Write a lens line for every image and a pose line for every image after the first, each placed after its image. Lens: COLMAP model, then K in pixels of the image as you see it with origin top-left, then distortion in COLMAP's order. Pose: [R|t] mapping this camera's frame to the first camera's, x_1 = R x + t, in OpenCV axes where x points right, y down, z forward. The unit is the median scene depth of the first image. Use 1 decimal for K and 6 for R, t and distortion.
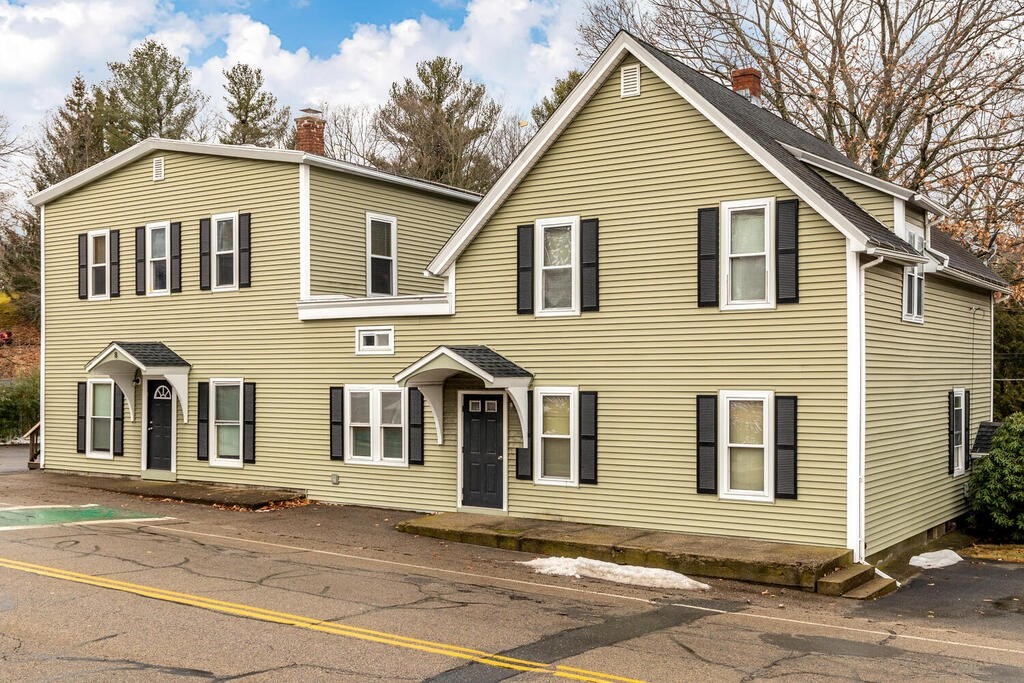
lens RADIAL K [[1124.5, 0, 512.2], [0, 1124.5, 344.2], [0, 0, 1]] dist [-0.013630, 0.000000]
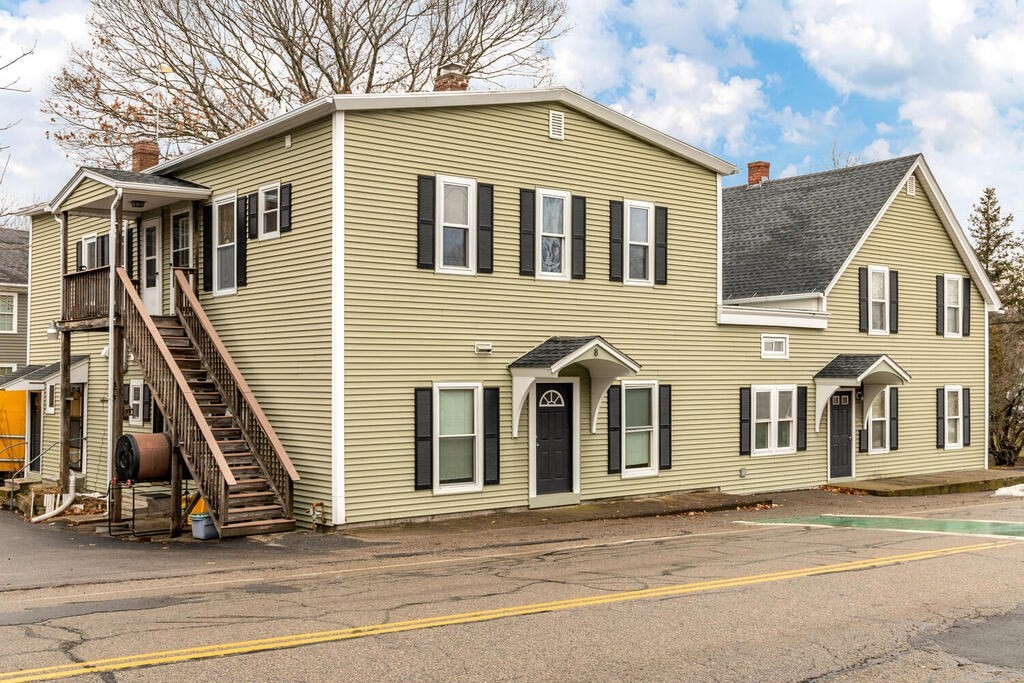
lens RADIAL K [[1124.5, 0, 512.6], [0, 1124.5, 343.3], [0, 0, 1]] dist [-0.013630, 0.000000]
pose [[0.271688, 0.032864, 0.961824, -1.230219], [-0.019323, 0.999402, -0.028690, 0.029785], [-0.962191, -0.010790, 0.272161, 0.894860]]
